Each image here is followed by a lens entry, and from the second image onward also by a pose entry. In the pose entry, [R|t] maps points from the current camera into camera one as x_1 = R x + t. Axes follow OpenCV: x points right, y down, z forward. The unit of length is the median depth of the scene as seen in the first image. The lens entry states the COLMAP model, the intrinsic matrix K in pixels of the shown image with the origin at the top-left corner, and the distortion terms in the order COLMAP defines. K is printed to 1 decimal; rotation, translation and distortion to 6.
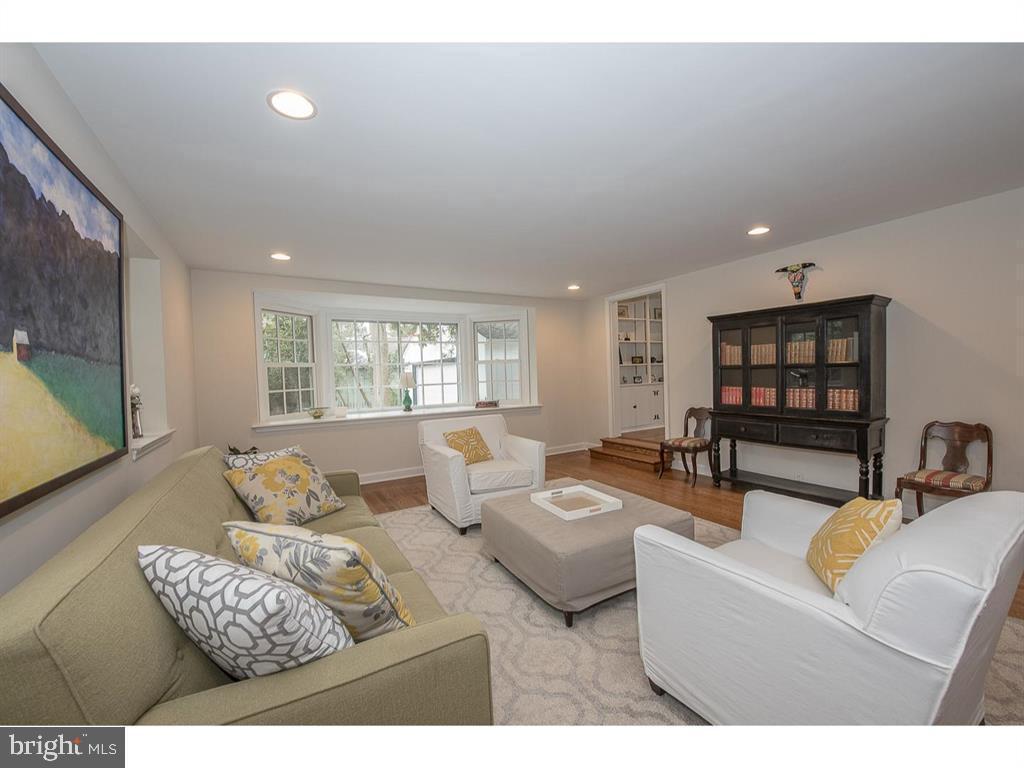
lens RADIAL K [[413.7, 0, 512.0], [0, 413.7, 384.0], [0, 0, 1]] dist [0.000201, -0.000023]
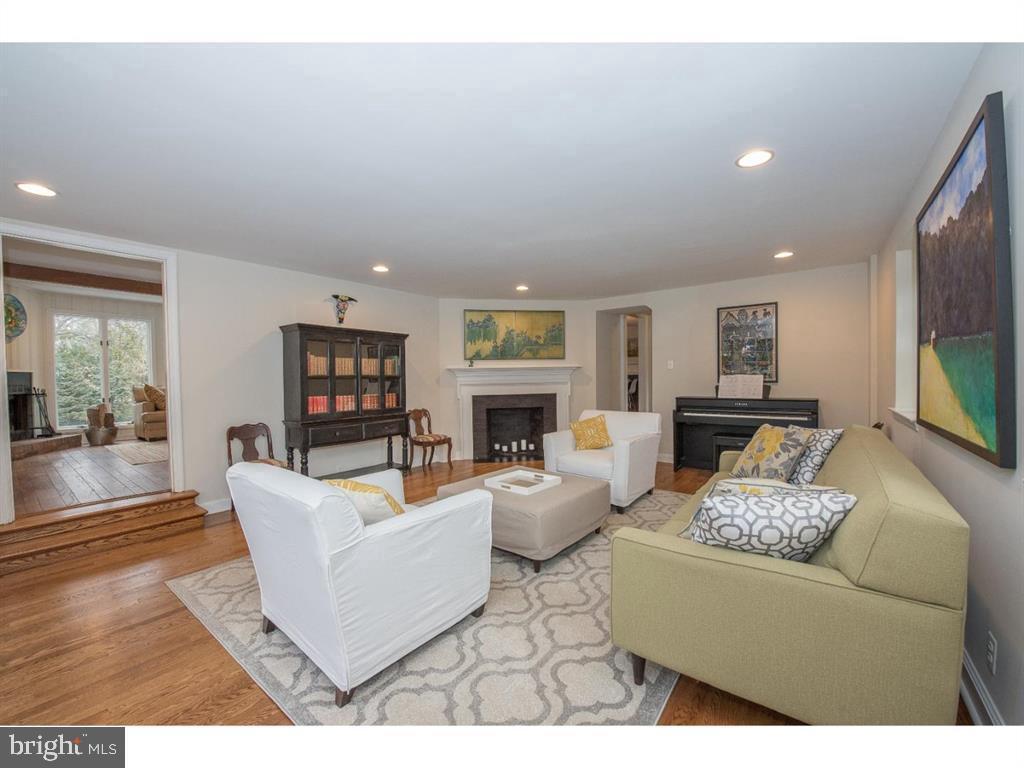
lens RADIAL K [[416.0, 0, 504.8], [0, 416.0, 387.0], [0, 0, 1]] dist [-0.030235, -0.000187]
pose [[-0.338010, 0.008903, 0.941100, -0.635354], [0.052674, 0.998567, 0.009472, -0.002394], [-0.939667, 0.052773, -0.337995, 0.986036]]
